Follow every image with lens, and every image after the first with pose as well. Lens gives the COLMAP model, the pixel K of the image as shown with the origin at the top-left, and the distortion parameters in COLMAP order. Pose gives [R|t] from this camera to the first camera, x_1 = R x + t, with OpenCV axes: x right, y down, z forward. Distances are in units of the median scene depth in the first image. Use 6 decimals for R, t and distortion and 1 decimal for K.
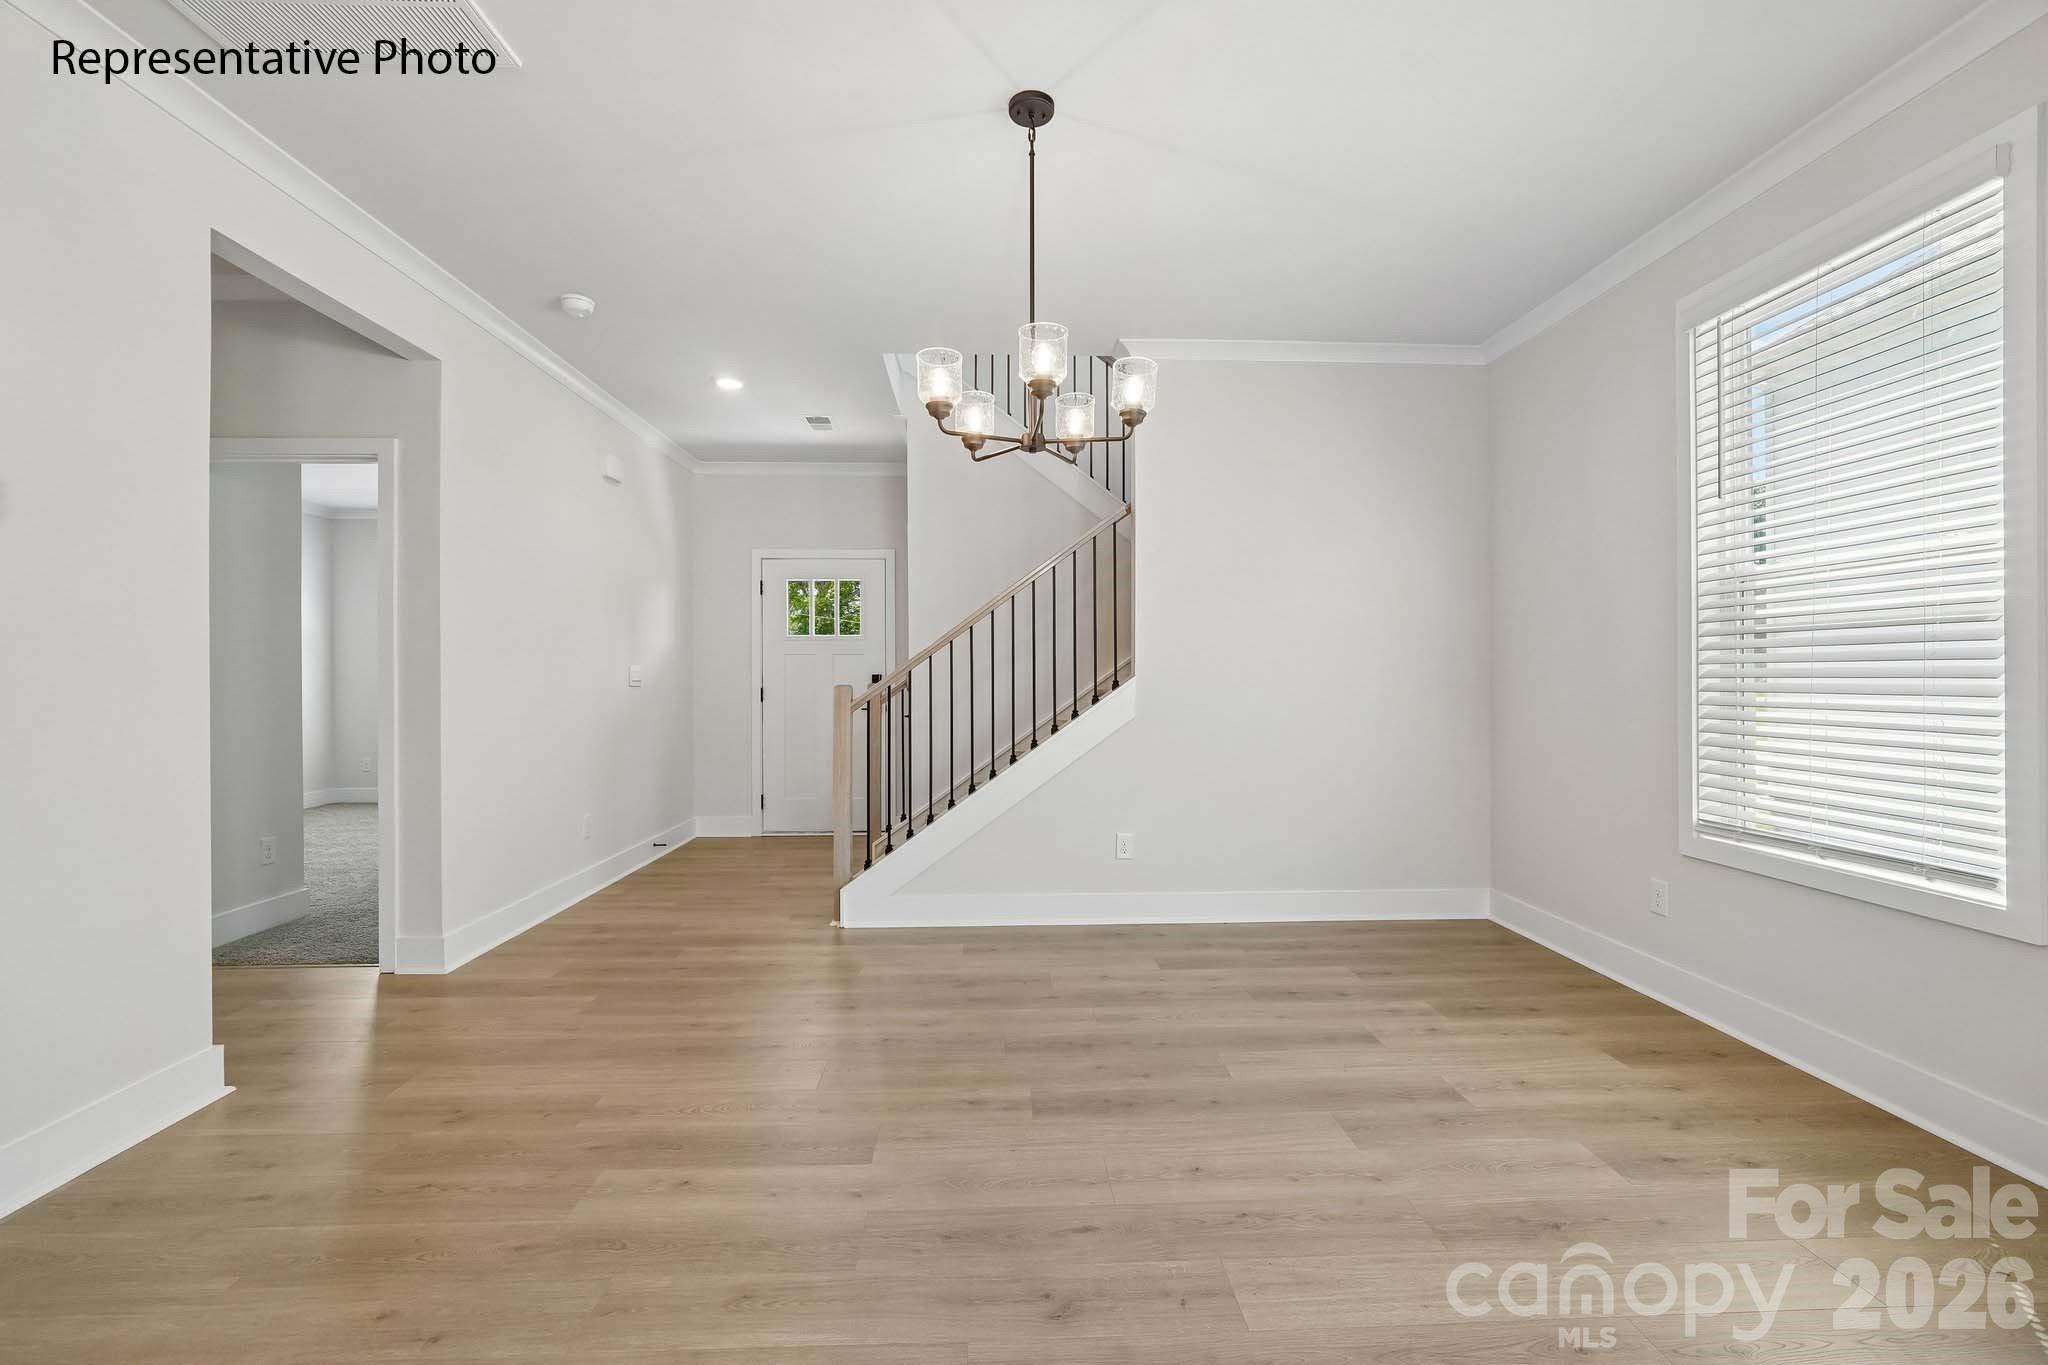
lens RADIAL K [[862.7, 0, 1022.1], [0, 862.7, 677.7], [0, 0, 1]] dist [-0.014505, 0.005481]
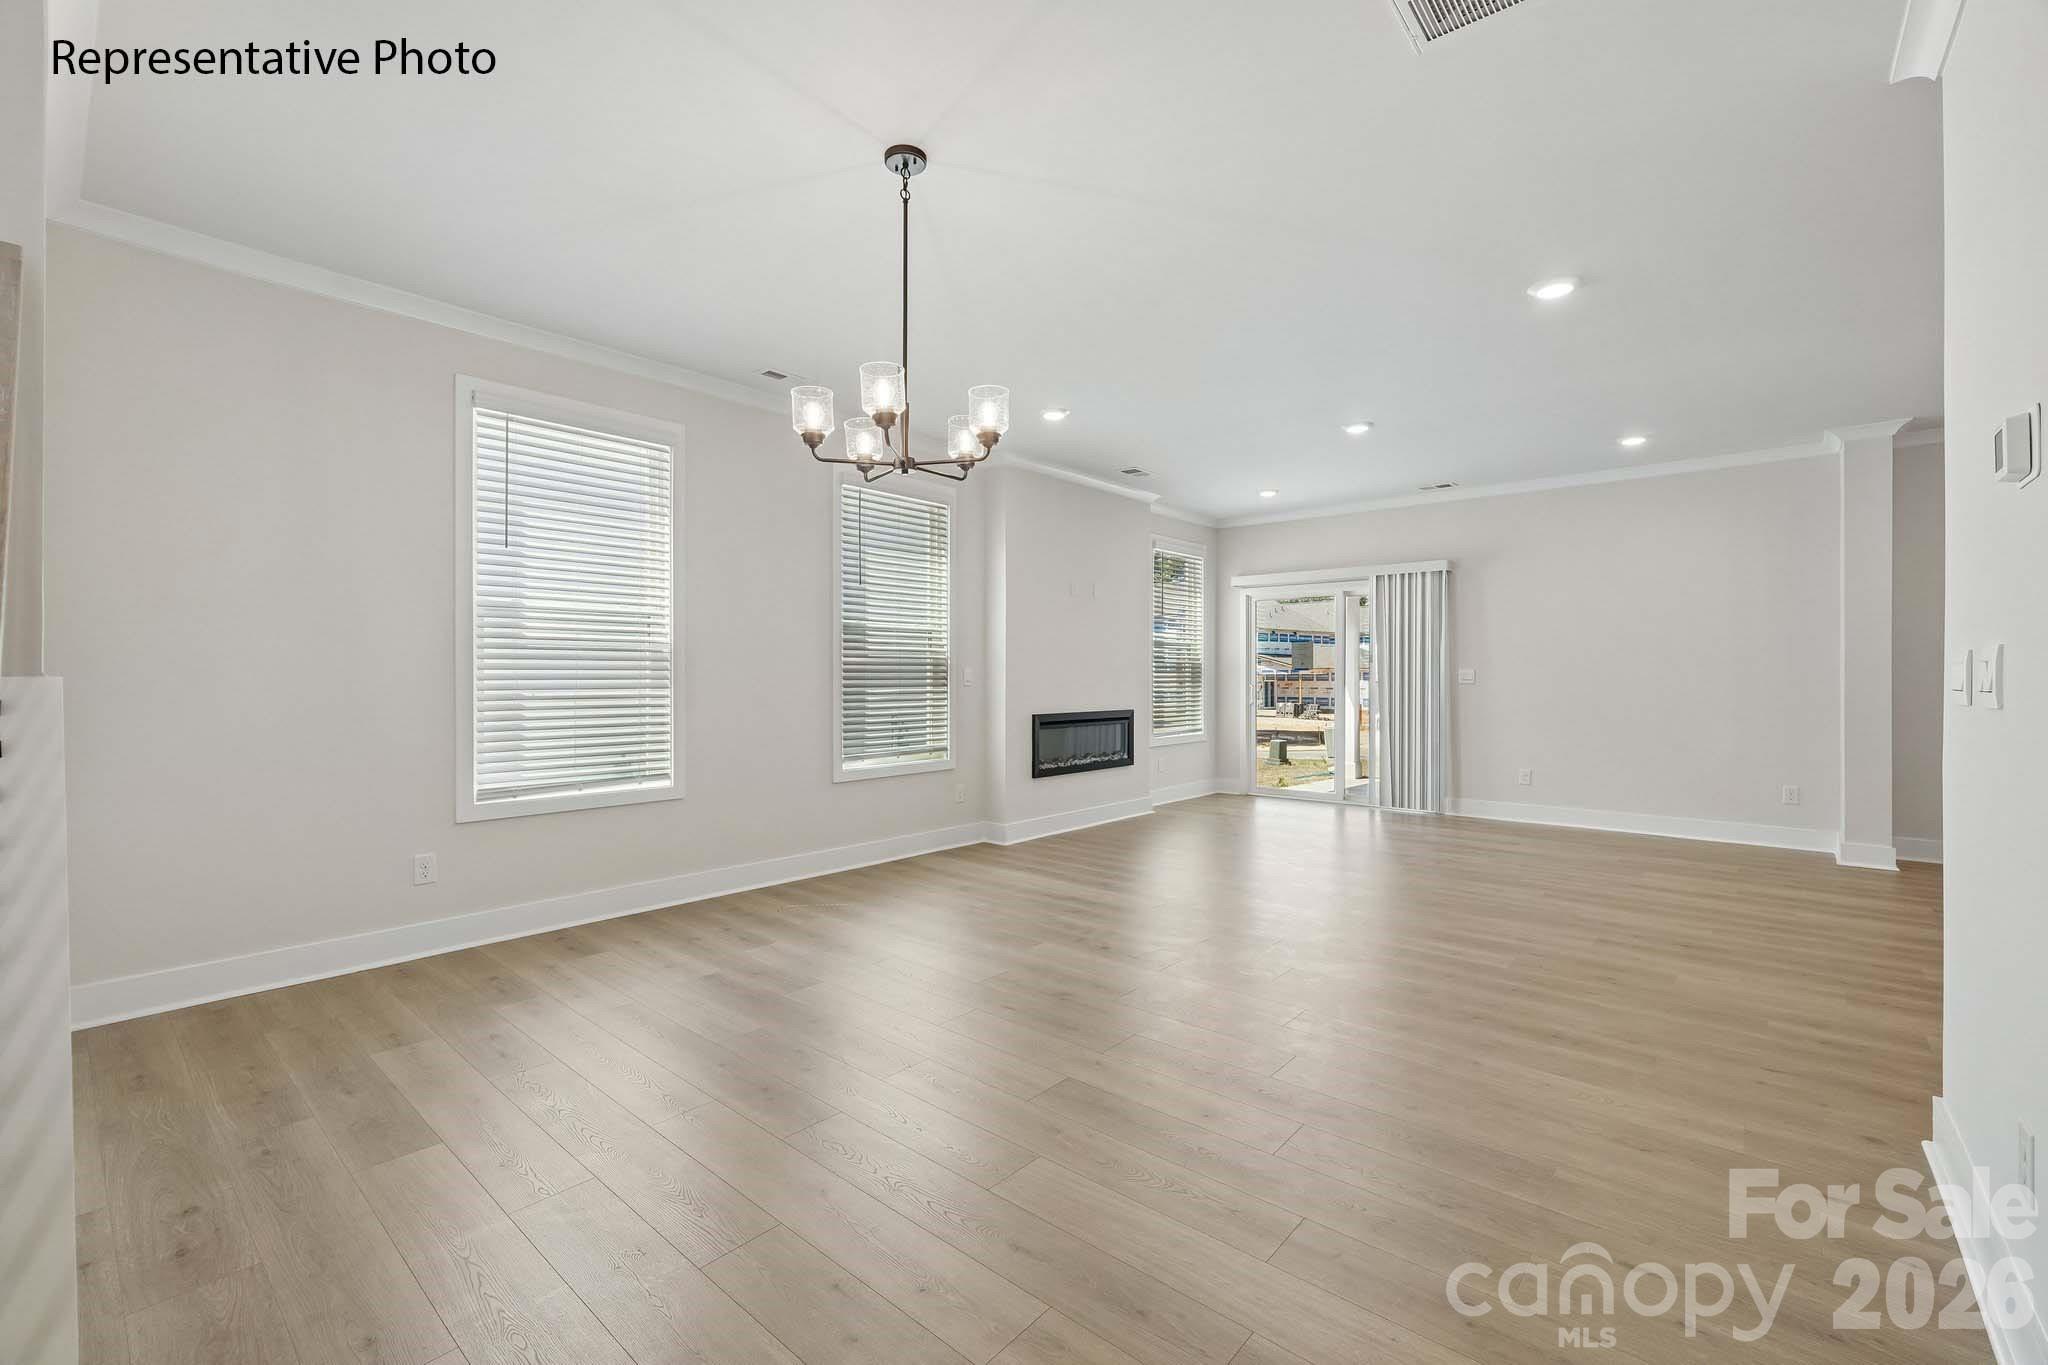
lens RADIAL K [[862.7, 0, 1026.8], [0, 862.7, 676.1], [0, 0, 1]] dist [-0.014505, 0.005481]
pose [[-0.732779, 0.000112, 0.680466, -0.521043], [0.000413, 1.000000, 0.000280, -0.004452], [-0.680466, 0.000486, -0.732779, 1.047691]]
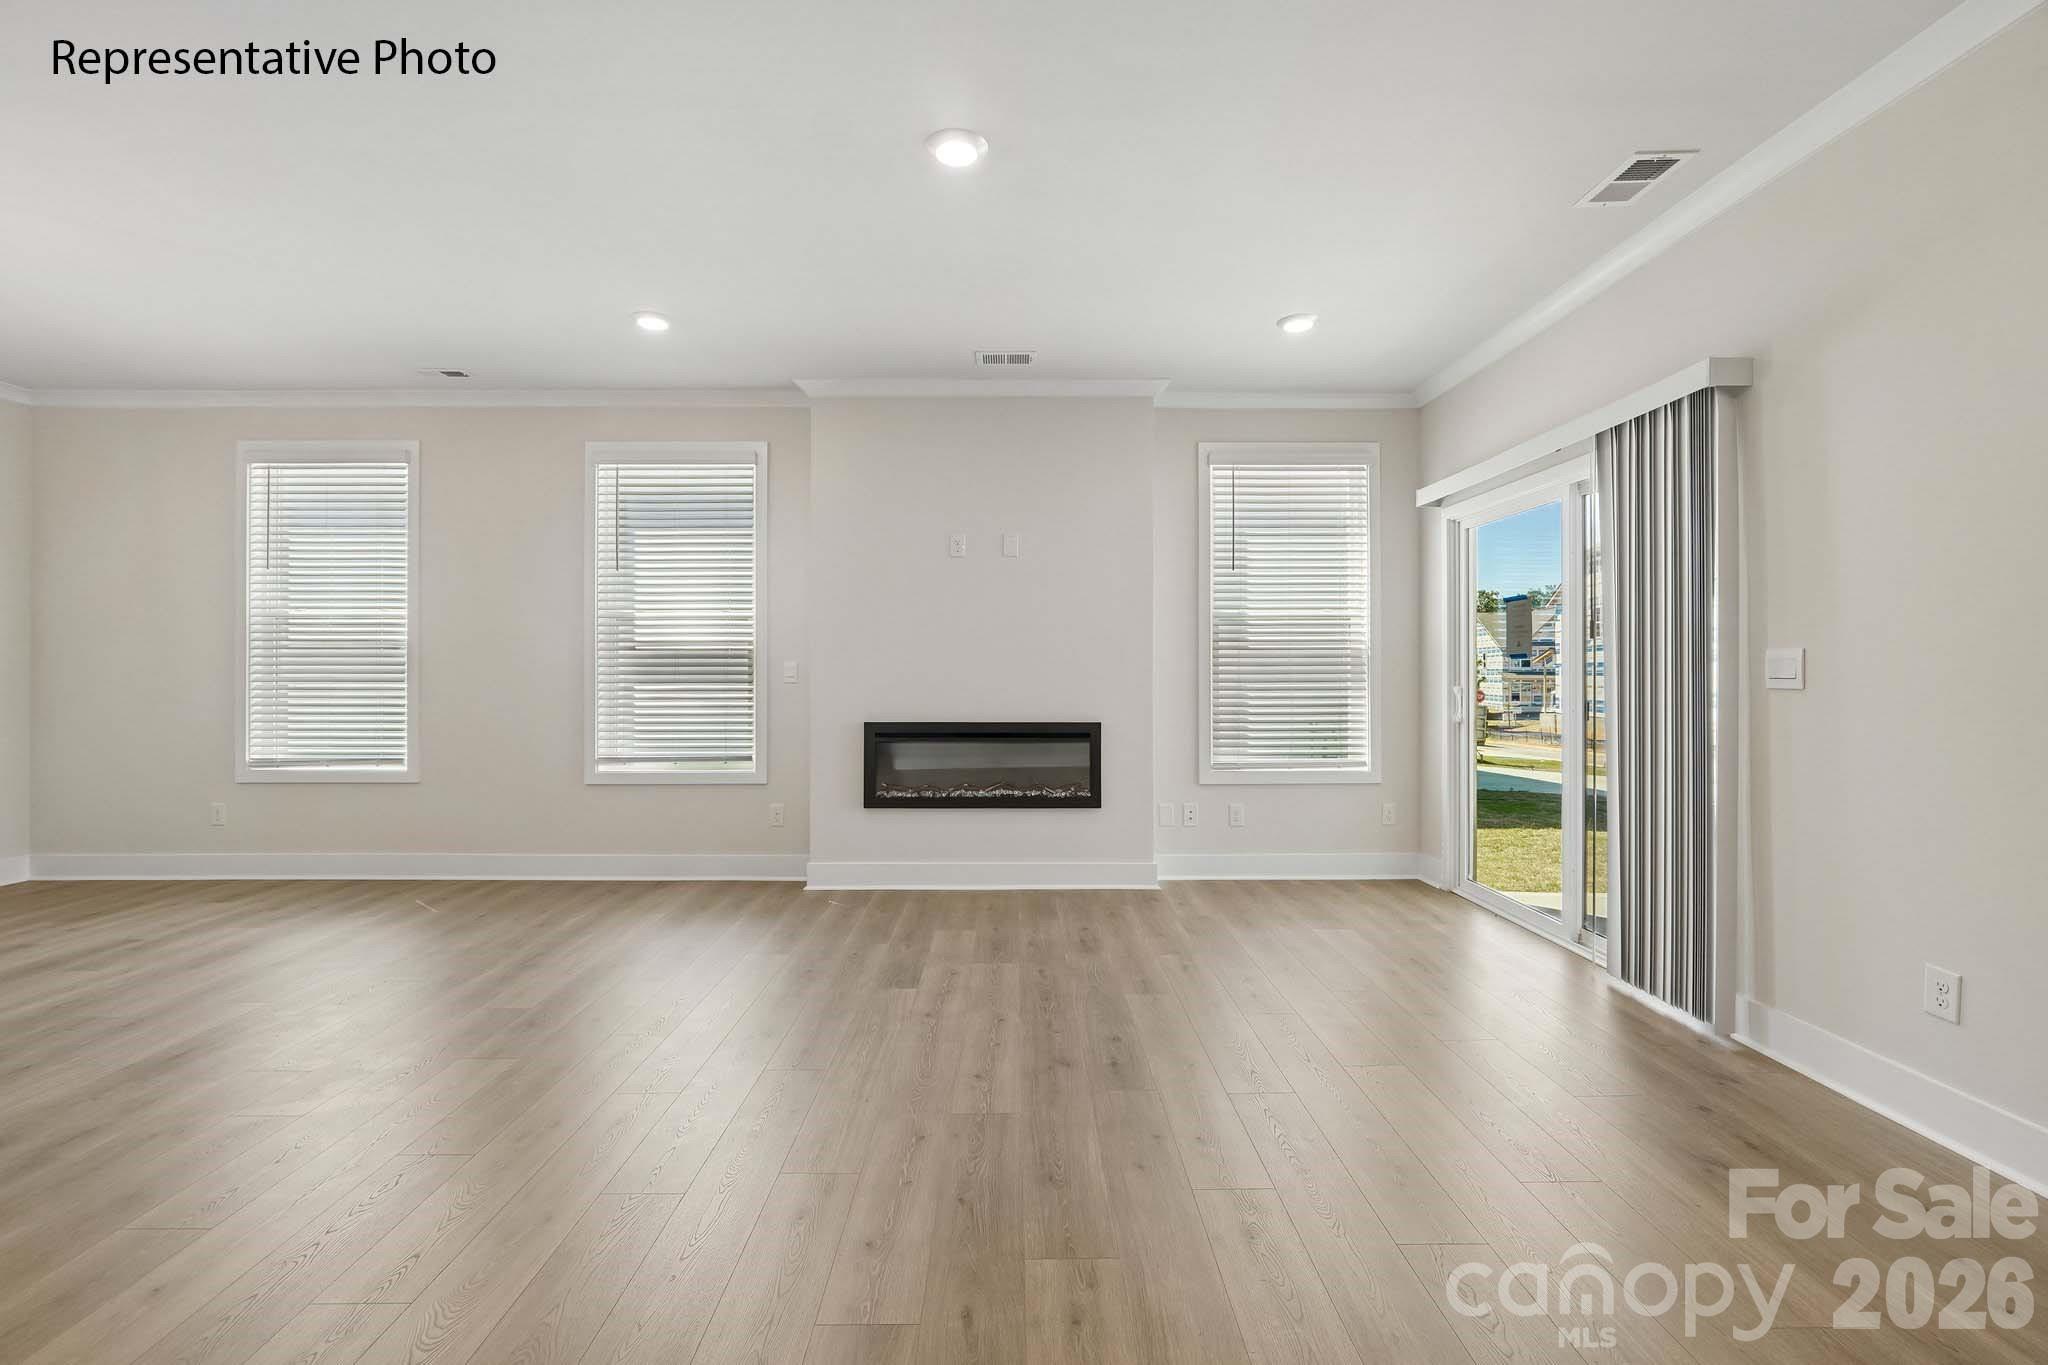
lens RADIAL K [[862.7, 0, 1024.9], [0, 862.7, 670.2], [0, 0, 1]] dist [-0.014505, 0.005481]
pose [[0.027403, 0.008766, 0.999586, -0.628063], [0.000232, 0.999961, -0.008776, 0.006246], [-0.999624, 0.000473, 0.027400, -0.414866]]
